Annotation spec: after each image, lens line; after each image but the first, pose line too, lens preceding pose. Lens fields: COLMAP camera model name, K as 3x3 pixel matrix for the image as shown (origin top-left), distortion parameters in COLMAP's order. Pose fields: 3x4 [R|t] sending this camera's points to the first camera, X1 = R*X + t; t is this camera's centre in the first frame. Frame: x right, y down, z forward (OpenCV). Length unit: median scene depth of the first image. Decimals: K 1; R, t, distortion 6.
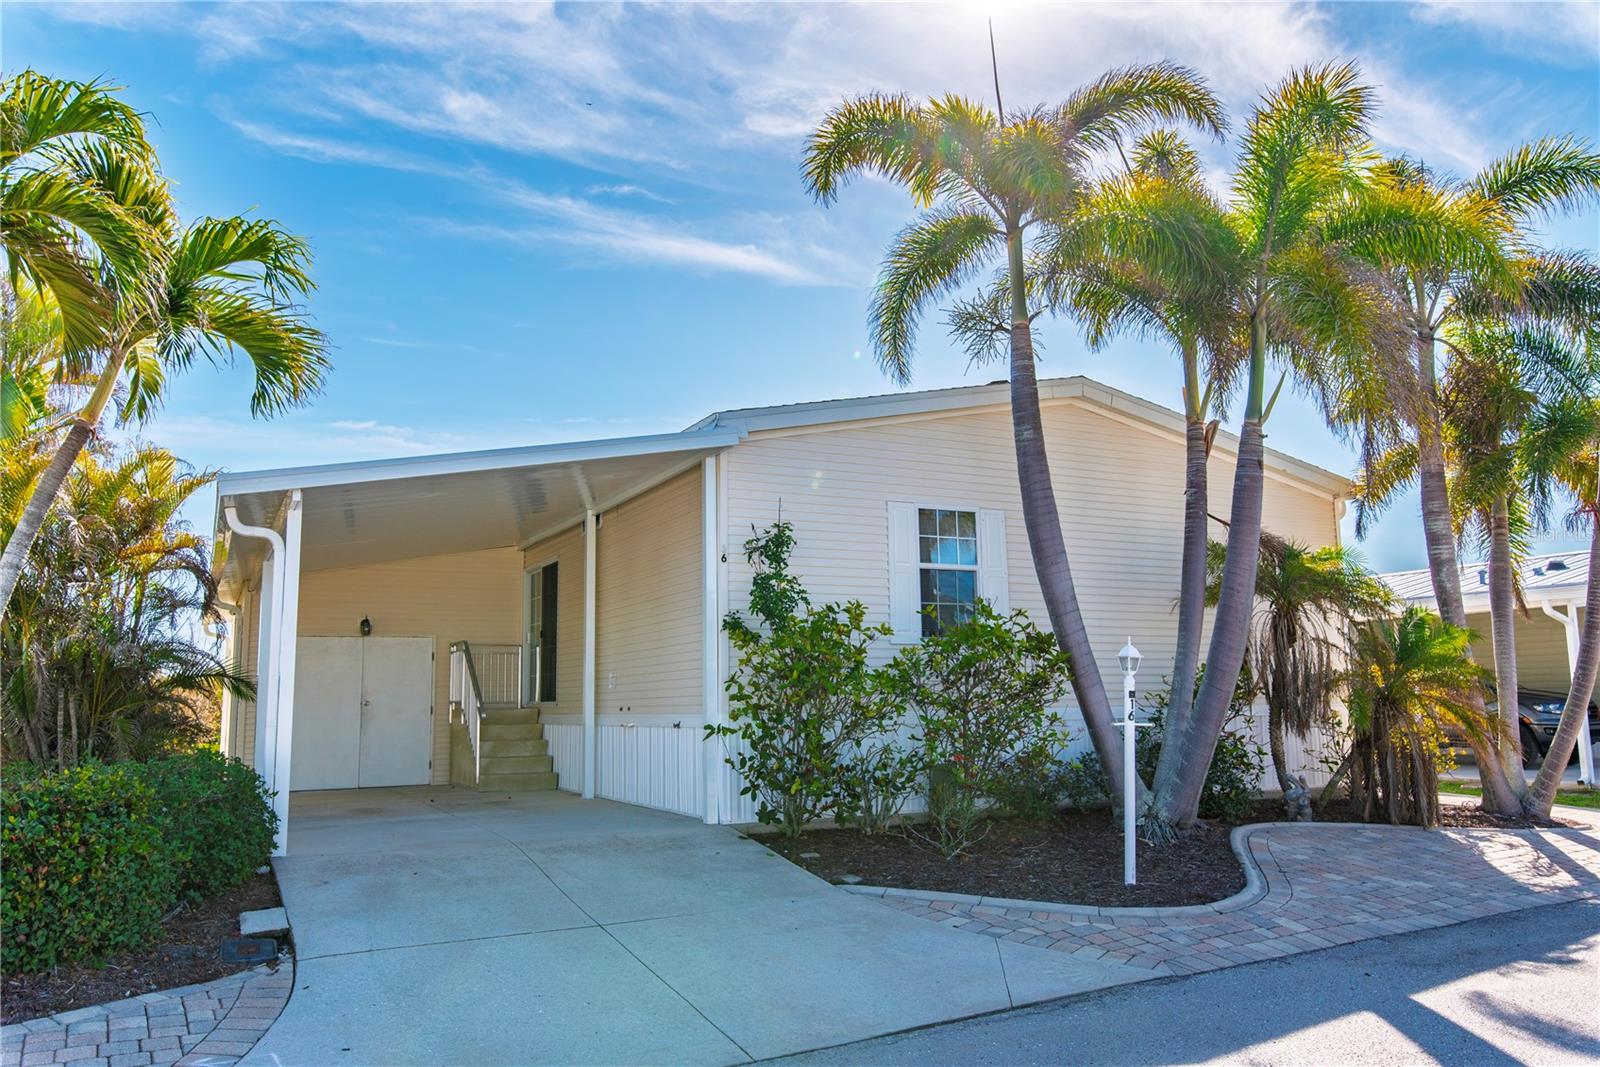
lens RADIAL K [[1195.9, 0, 801.2], [0, 1195.9, 534.1], [0, 0, 1]] dist [0.005191, 0.000193]
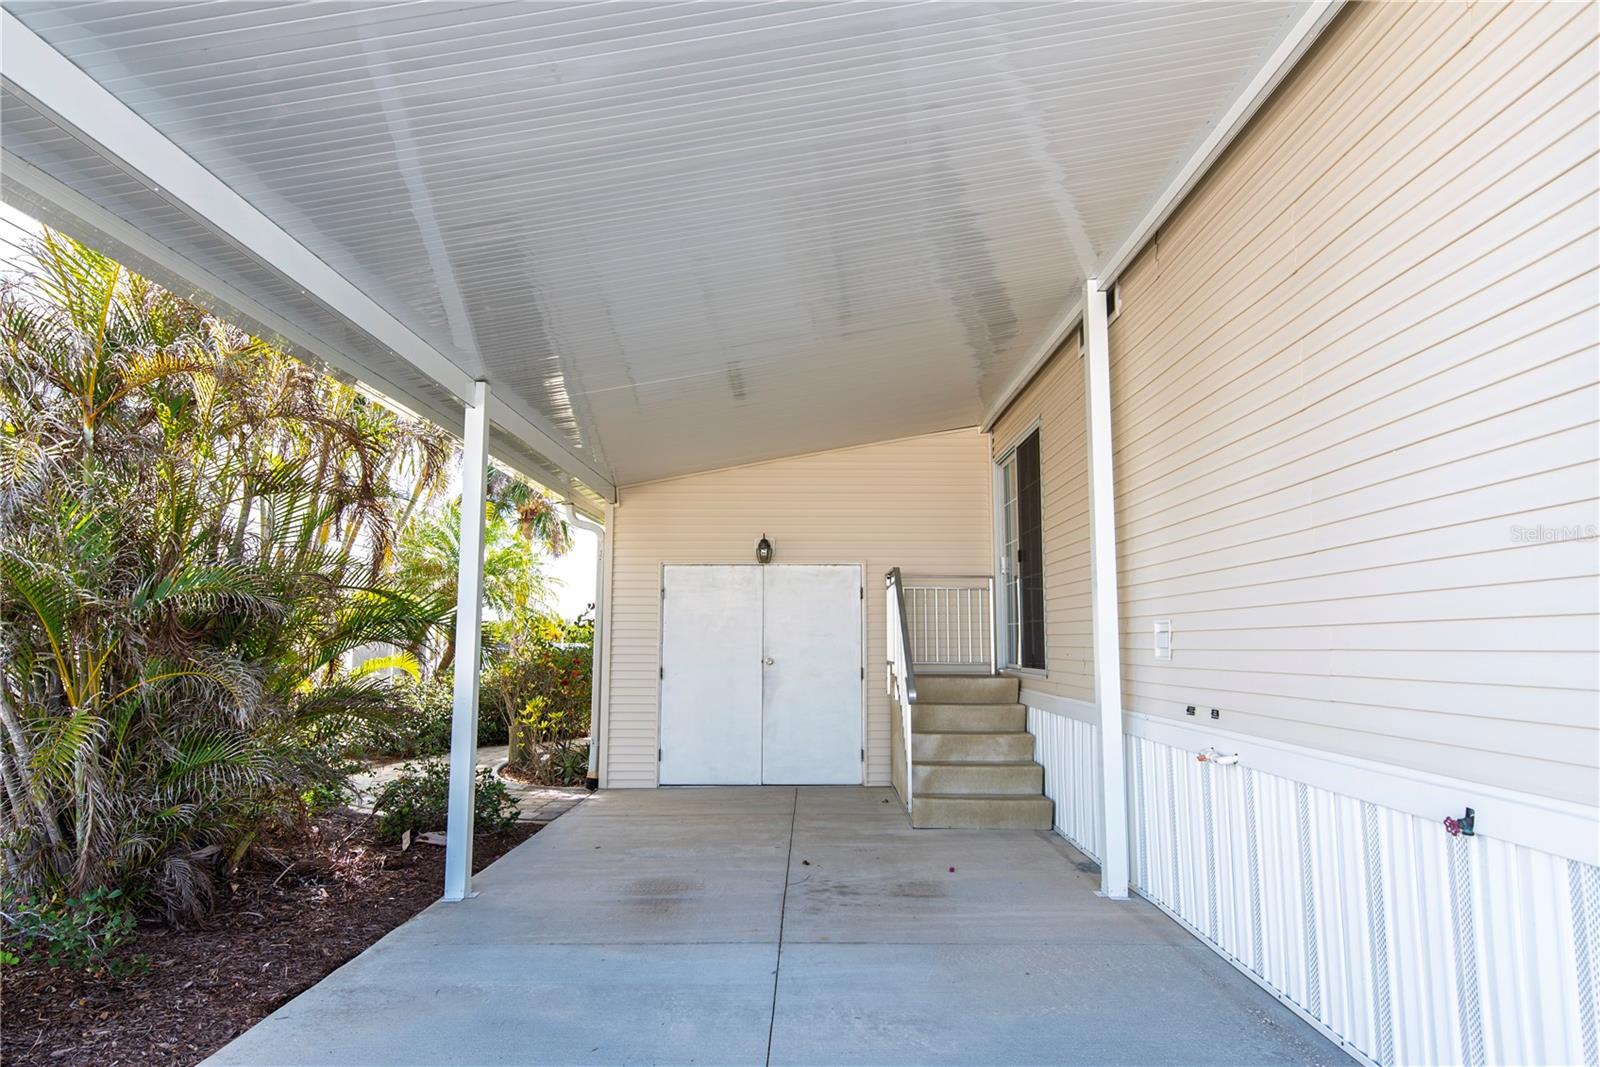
lens RADIAL K [[924.1, 0, 800.6], [0, 924.1, 531.7], [0, 0, 1]] dist [0.001268, 0.000225]
pose [[0.883752, -0.035914, -0.466576, -0.099161], [0.046452, 0.998859, 0.011101, 0.063082], [0.465644, -0.031484, 0.884412, 0.550877]]
